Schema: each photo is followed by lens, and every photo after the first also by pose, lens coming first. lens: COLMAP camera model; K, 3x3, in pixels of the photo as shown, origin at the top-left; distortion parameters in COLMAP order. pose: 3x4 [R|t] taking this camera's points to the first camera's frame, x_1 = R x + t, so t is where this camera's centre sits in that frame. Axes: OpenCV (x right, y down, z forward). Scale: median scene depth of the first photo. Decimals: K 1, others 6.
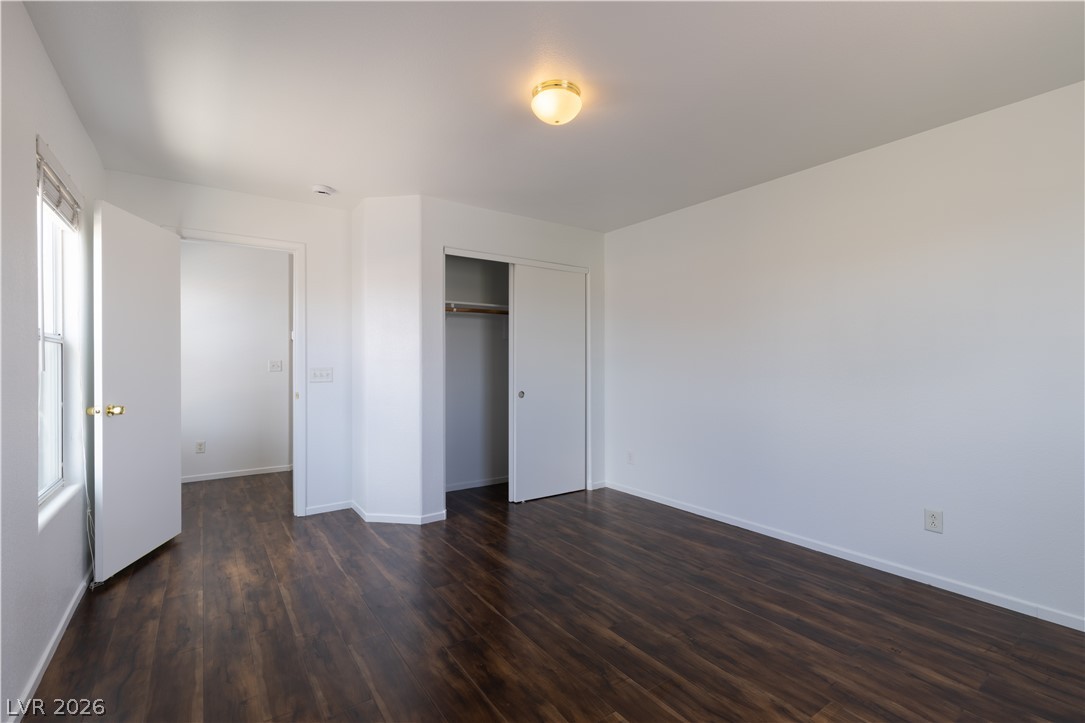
lens RADIAL K [[484.5, 0, 551.3], [0, 484.5, 364.9], [0, 0, 1]] dist [-0.001078, 0.000872]
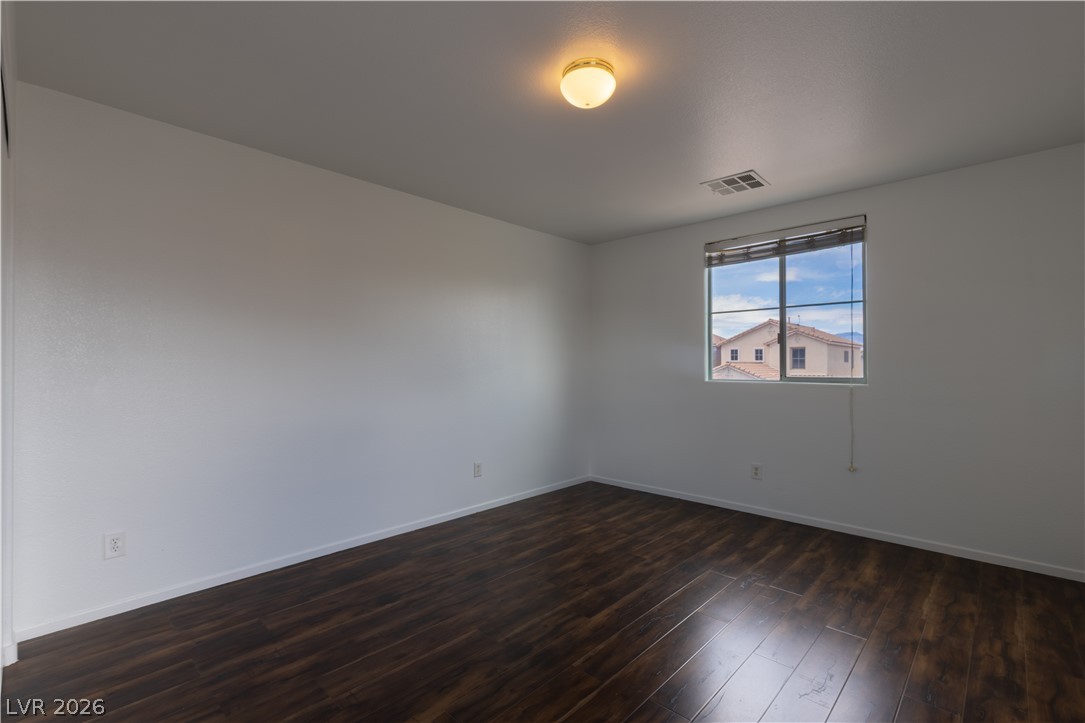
lens RADIAL K [[484.5, 0, 535.1], [0, 484.5, 368.2], [0, 0, 1]] dist [-0.001078, 0.000872]
pose [[-0.179491, -0.003229, 0.983754, -0.713005], [0.005067, 0.999978, 0.004207, -0.005769], [-0.983747, 0.005740, -0.179470, 1.034989]]
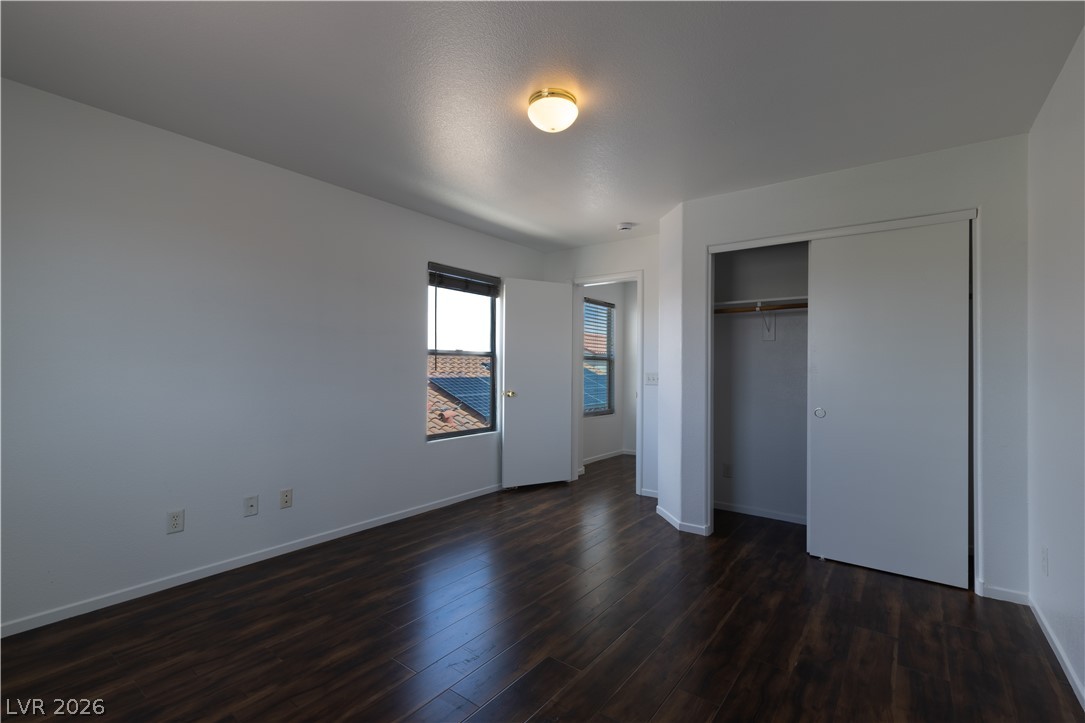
lens RADIAL K [[484.5, 0, 541.1], [0, 484.5, 363.4], [0, 0, 1]] dist [-0.001078, 0.000872]
pose [[0.293286, -0.003685, -0.956018, 0.794612], [-0.012310, 0.999895, -0.007630, -0.005668], [0.955945, 0.014006, 0.293210, 0.561980]]
